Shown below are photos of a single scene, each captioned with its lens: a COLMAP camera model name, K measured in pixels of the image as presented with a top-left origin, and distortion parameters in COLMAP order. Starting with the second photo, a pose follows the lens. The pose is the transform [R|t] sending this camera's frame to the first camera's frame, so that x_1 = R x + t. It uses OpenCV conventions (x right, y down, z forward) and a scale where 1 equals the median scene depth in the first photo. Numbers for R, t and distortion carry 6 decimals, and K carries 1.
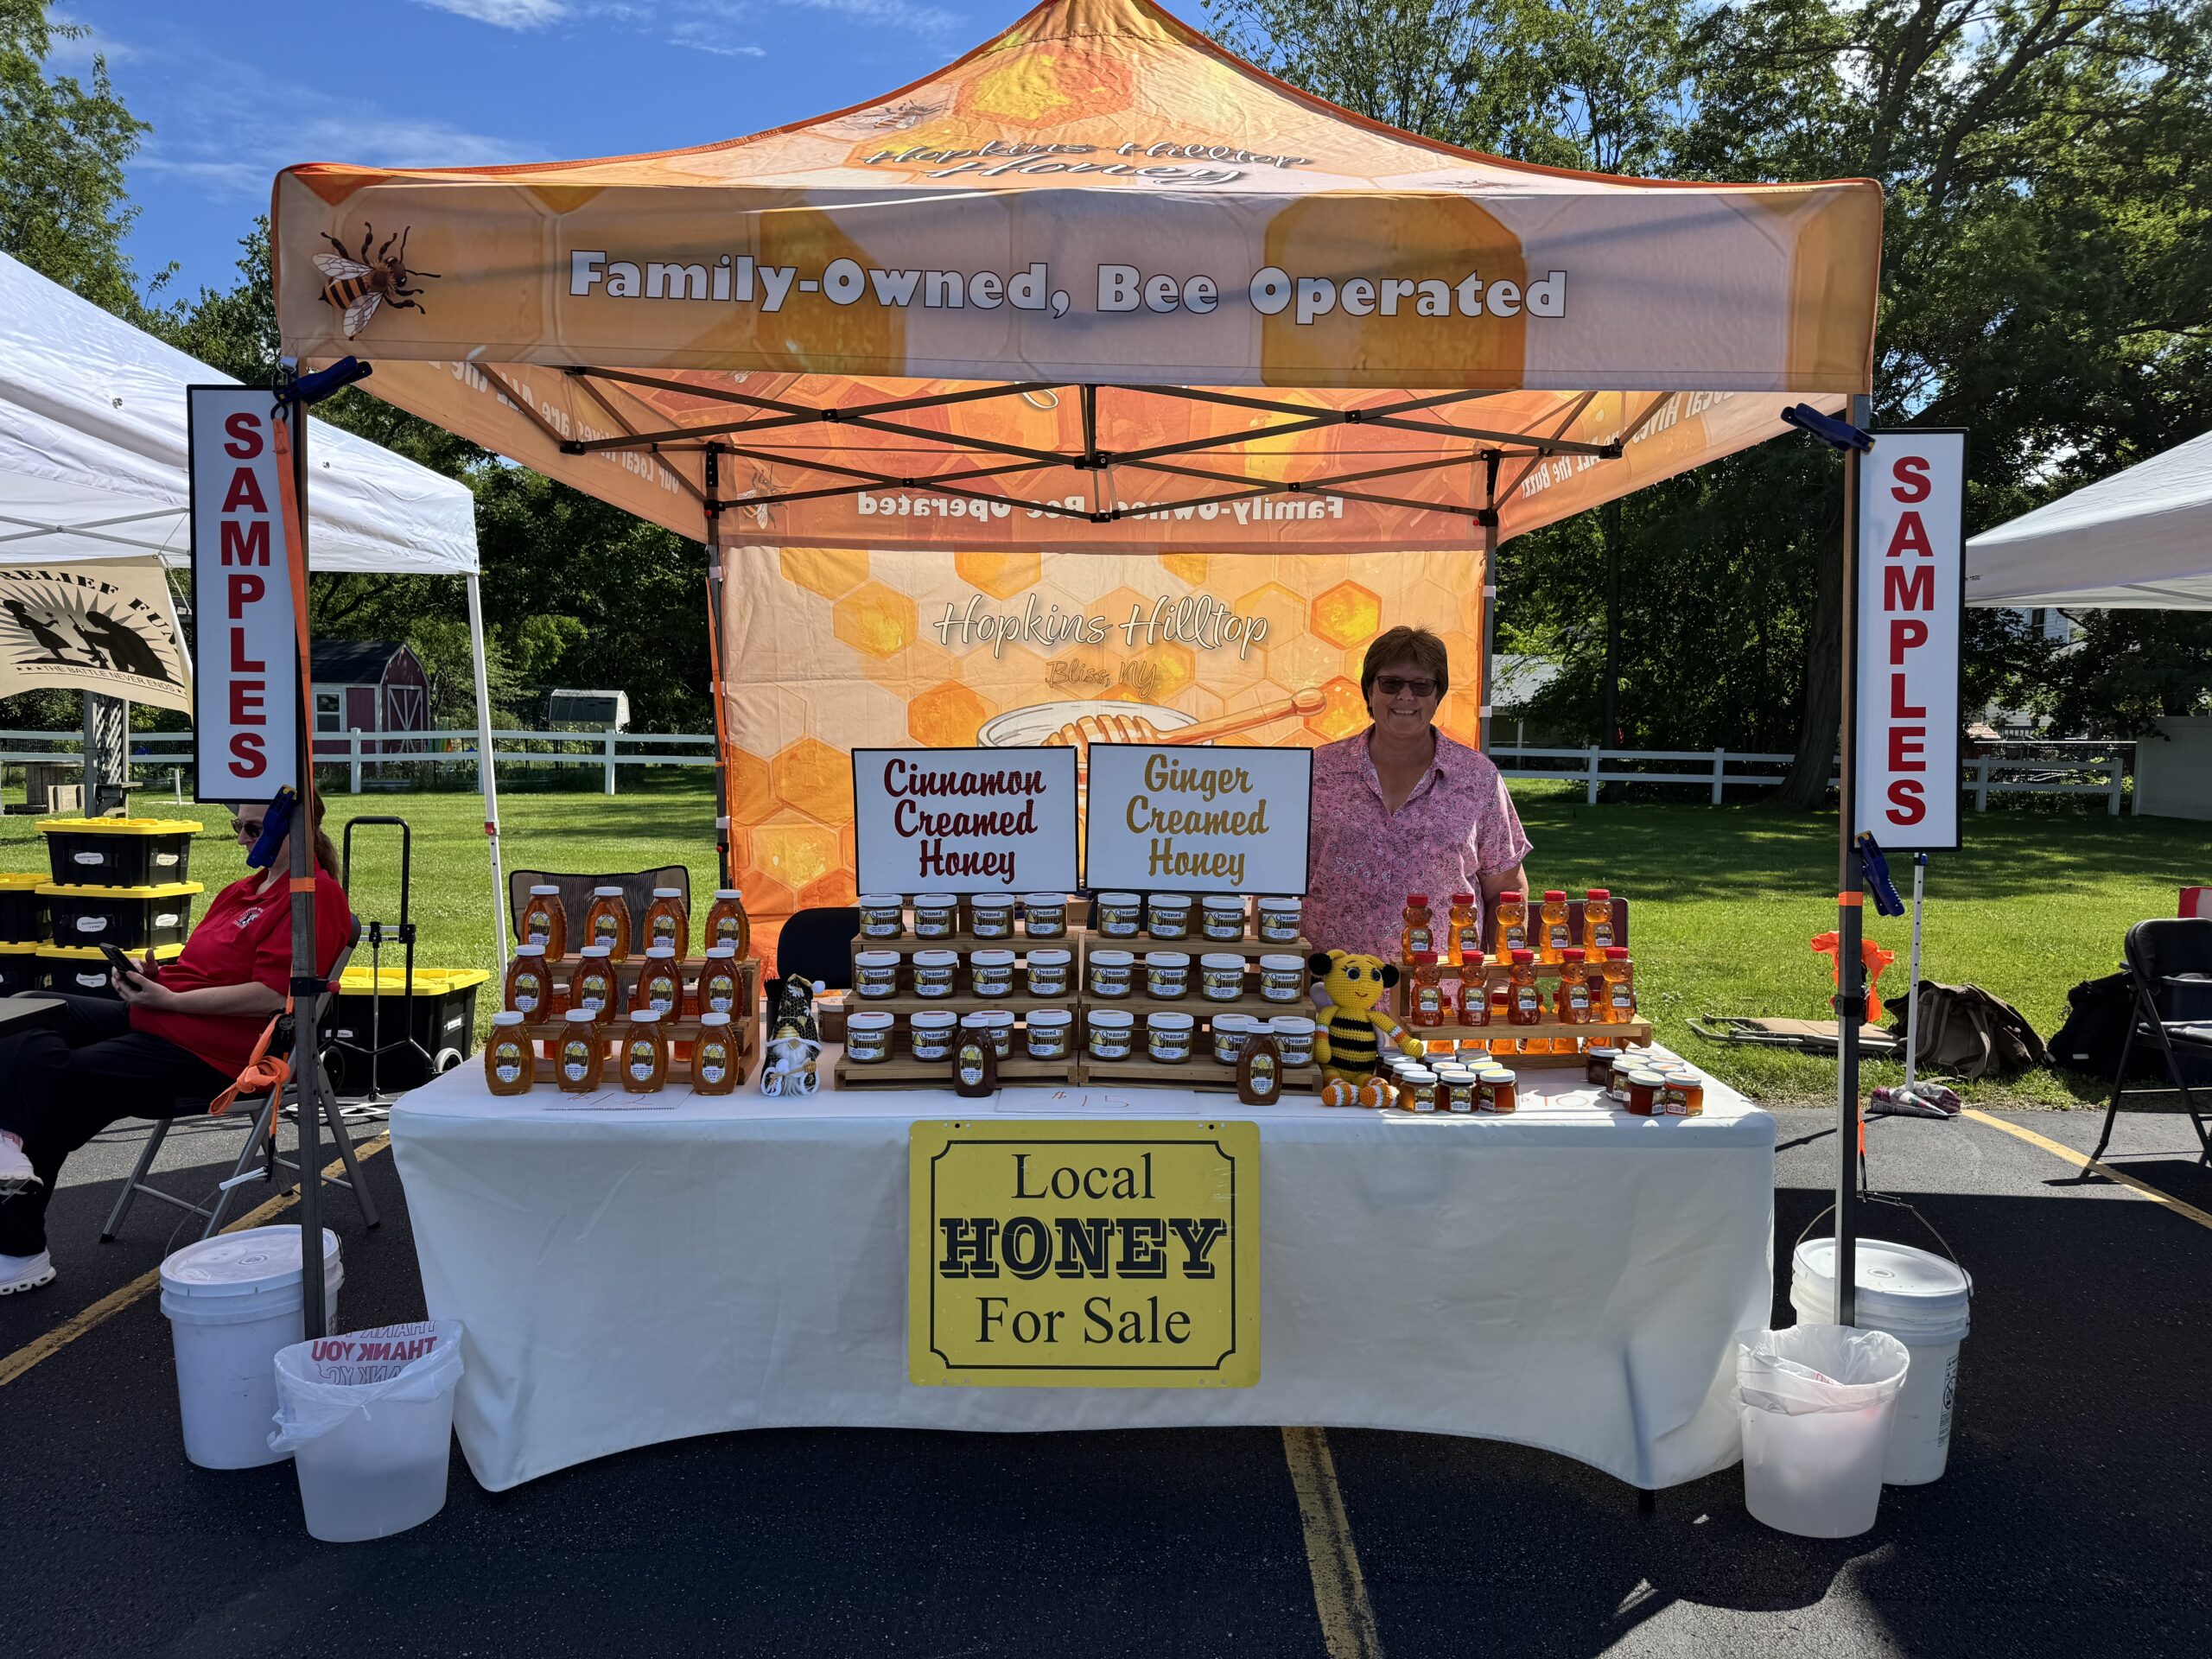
lens RADIAL K [[1571.5, 0, 1103.4], [0, 1571.5, 818.0], [0, 0, 1]] dist [0.069383, -0.000279]
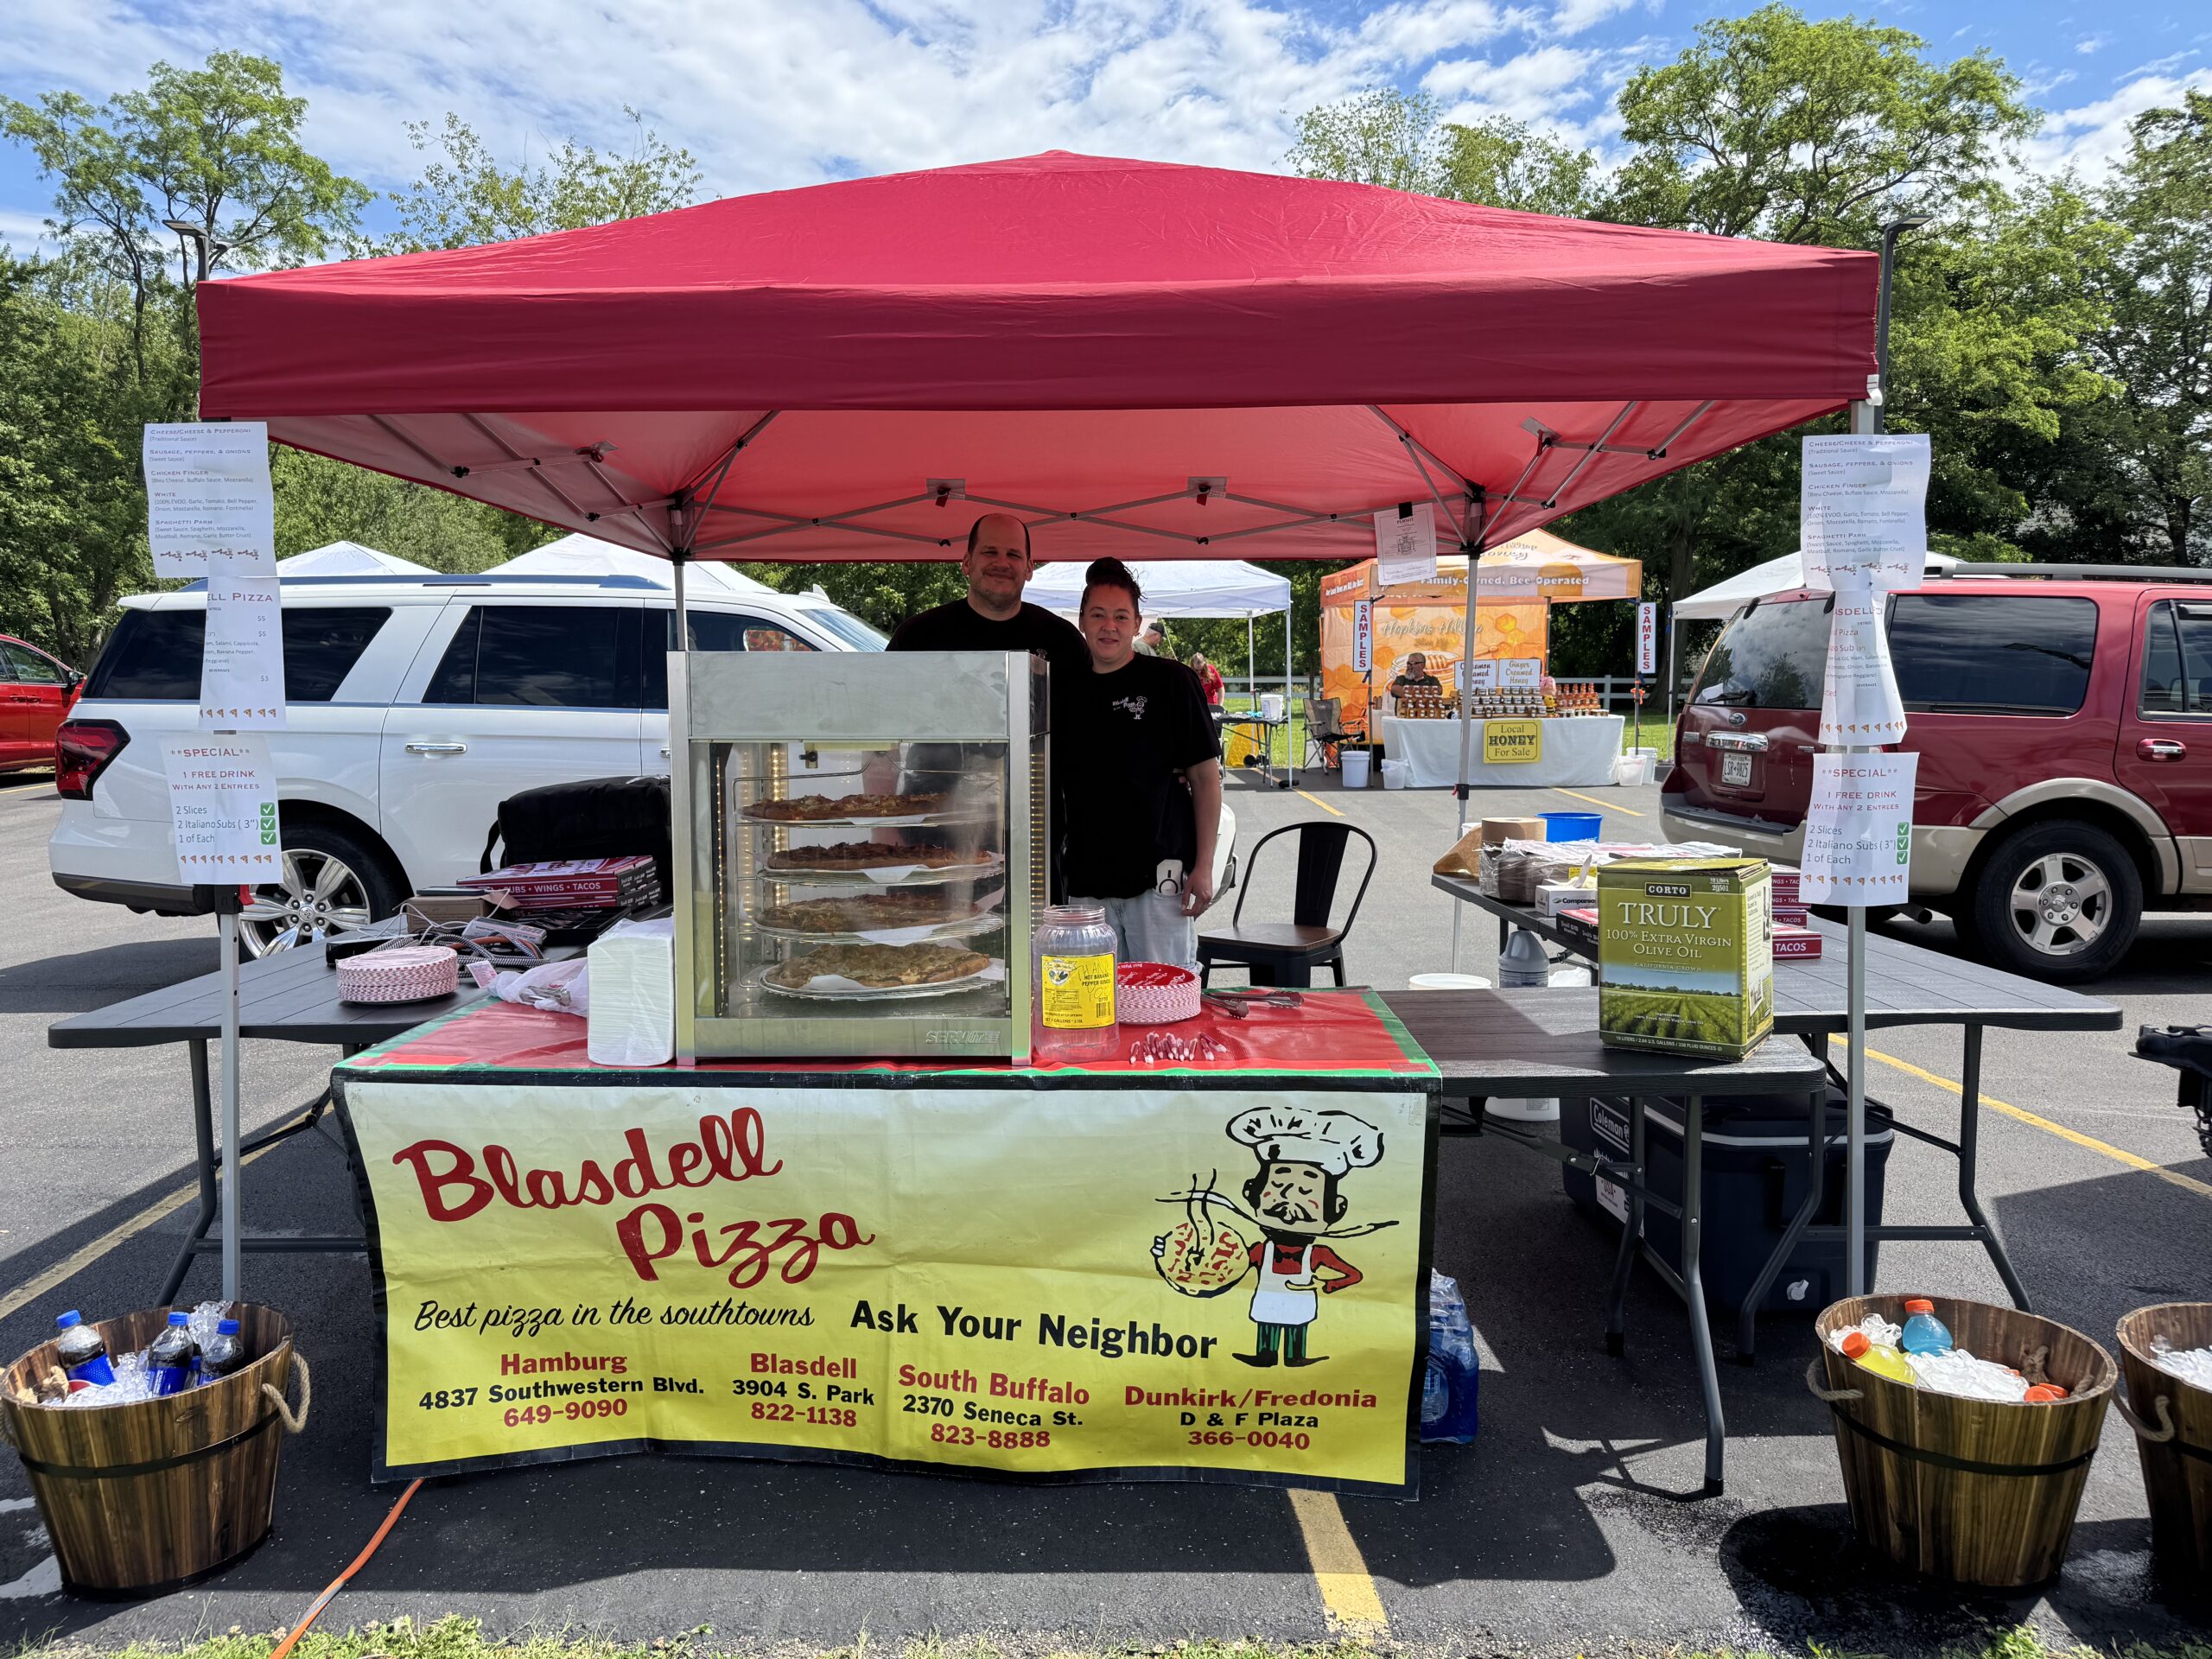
lens RADIAL K [[1571.5, 0, 1104.0], [0, 1571.5, 833.0], [0, 0, 1]] dist [0.069383, -0.000279]
pose [[0.999205, -0.020595, 0.034139, -1.713428], [0.019349, 0.999149, 0.036427, 0.356300], [-0.034860, -0.035737, 0.998753, -4.802110]]
